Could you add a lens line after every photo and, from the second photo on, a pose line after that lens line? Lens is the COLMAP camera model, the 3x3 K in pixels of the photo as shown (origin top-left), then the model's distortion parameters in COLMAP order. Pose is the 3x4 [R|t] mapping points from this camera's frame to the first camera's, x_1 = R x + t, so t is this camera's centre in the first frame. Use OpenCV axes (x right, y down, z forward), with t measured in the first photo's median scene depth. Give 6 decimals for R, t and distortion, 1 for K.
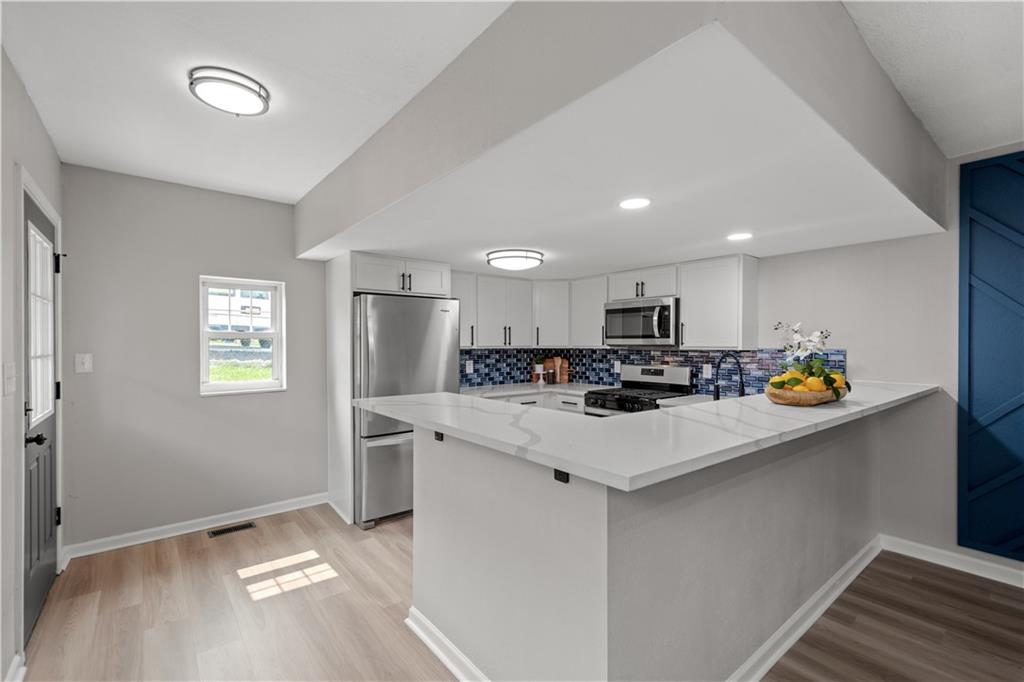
lens RADIAL K [[450.5, 0, 517.1], [0, 450.5, 341.0], [0, 0, 1]] dist [0.074164, -0.000284]
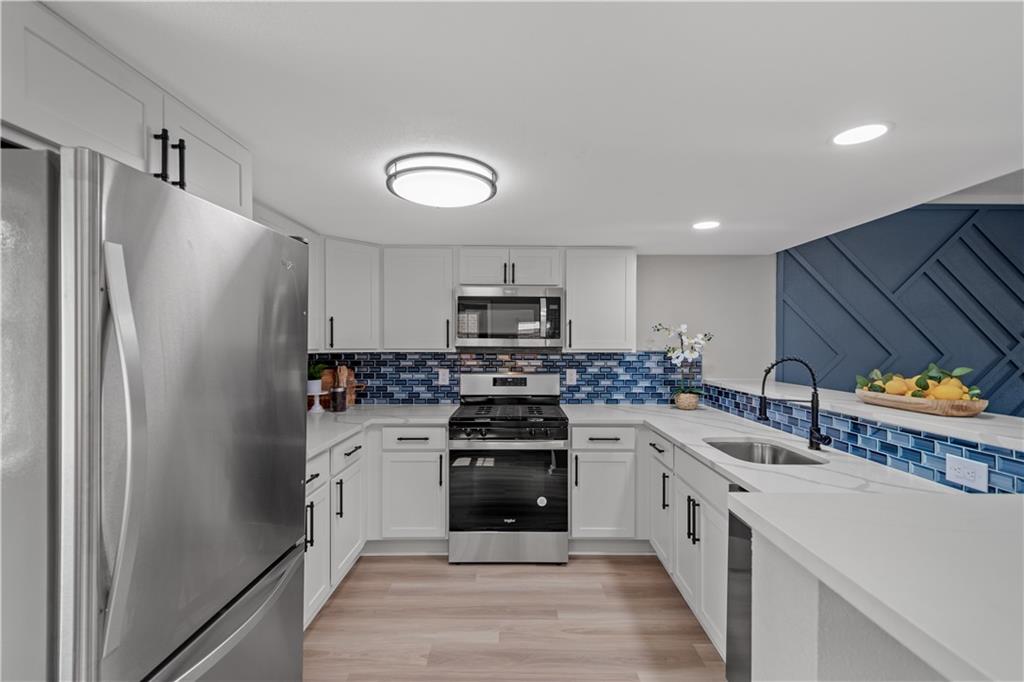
lens RADIAL K [[450.5, 0, 517.1], [0, 450.5, 341.0], [0, 0, 1]] dist [0.074164, -0.000284]
pose [[0.632834, 0.010723, 0.774214, -0.287873], [-0.007624, 0.999942, -0.007617, 0.004517], [-0.774250, -0.001082, 0.632879, 0.490246]]
